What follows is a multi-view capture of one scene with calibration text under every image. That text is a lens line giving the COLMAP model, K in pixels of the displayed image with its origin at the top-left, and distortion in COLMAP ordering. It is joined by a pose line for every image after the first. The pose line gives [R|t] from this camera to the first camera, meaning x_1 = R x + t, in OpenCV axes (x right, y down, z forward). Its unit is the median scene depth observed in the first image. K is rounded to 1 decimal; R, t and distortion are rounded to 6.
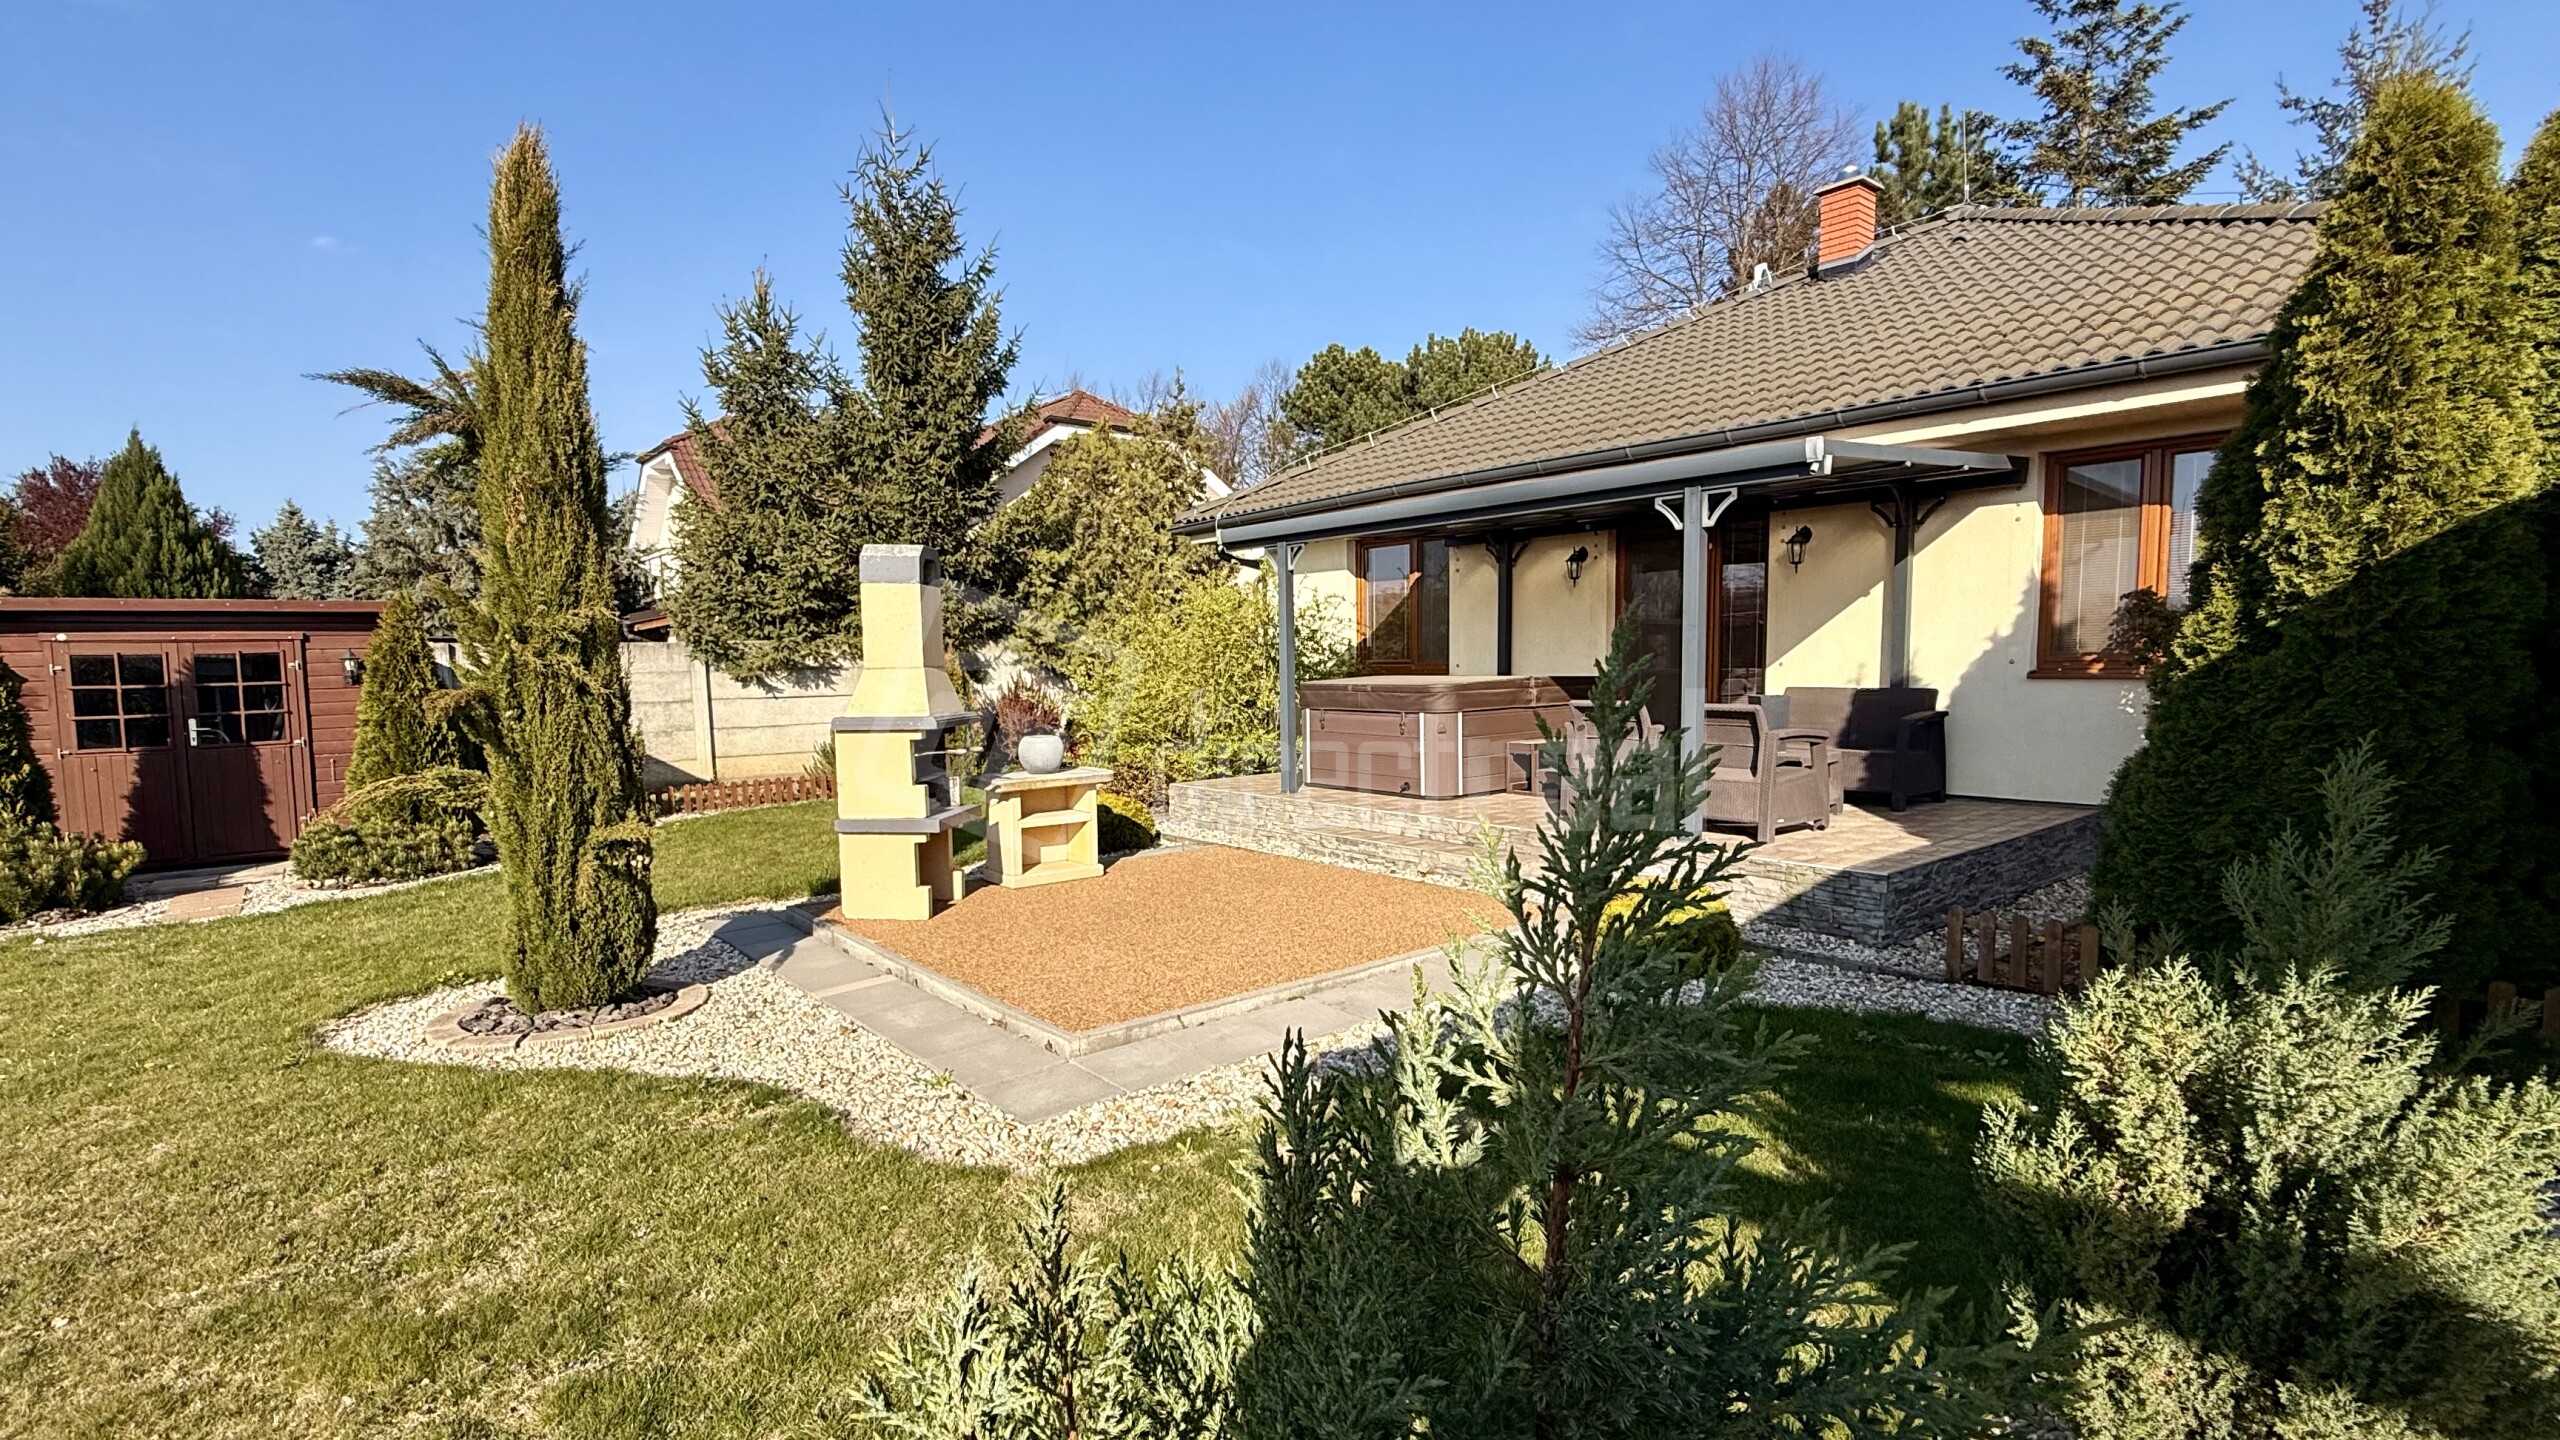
lens RADIAL K [[1180.1, 0, 1278.3], [0, 1180.1, 776.8], [0, 0, 1]] dist [0.001665, -0.000031]
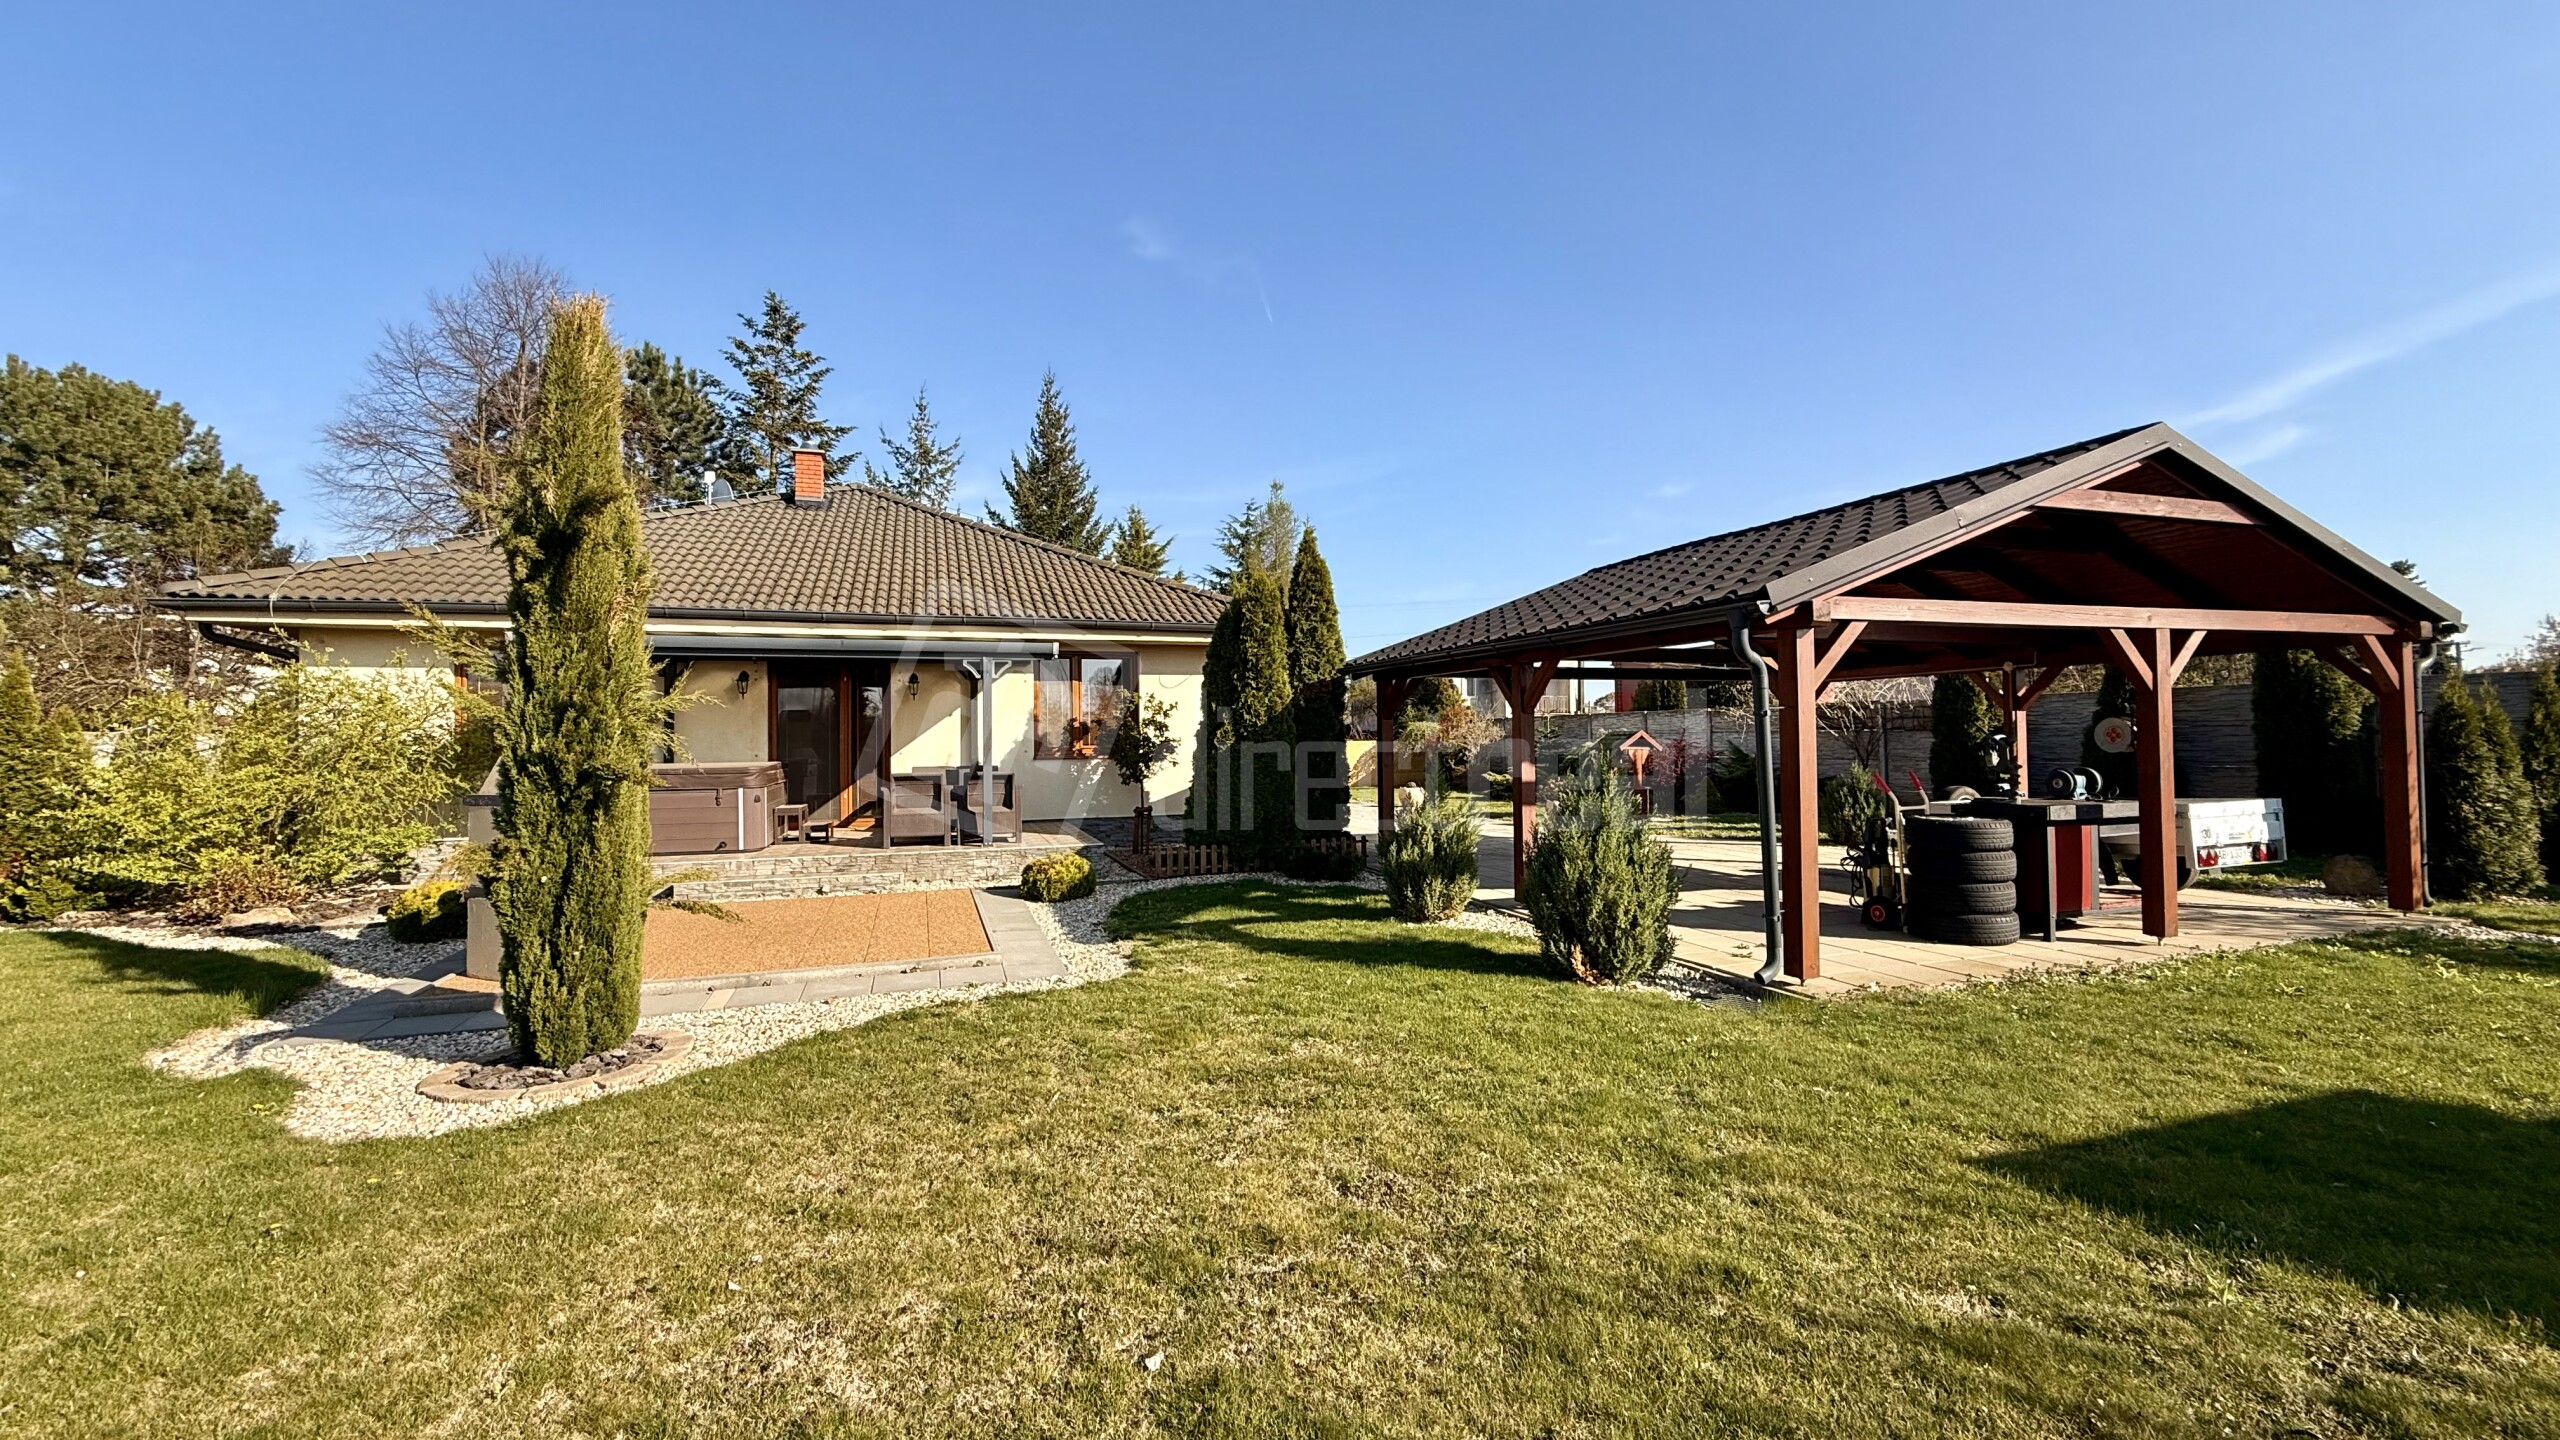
lens RADIAL K [[1014.0, 0, 1270.8], [0, 1014.0, 717.5], [0, 0, 1]] dist [0.001334, -0.000352]
pose [[0.342776, 0.038737, 0.938618, -0.522449], [0.099565, 0.992024, -0.077301, 0.010876], [-0.934126, 0.119951, 0.336186, 0.022037]]
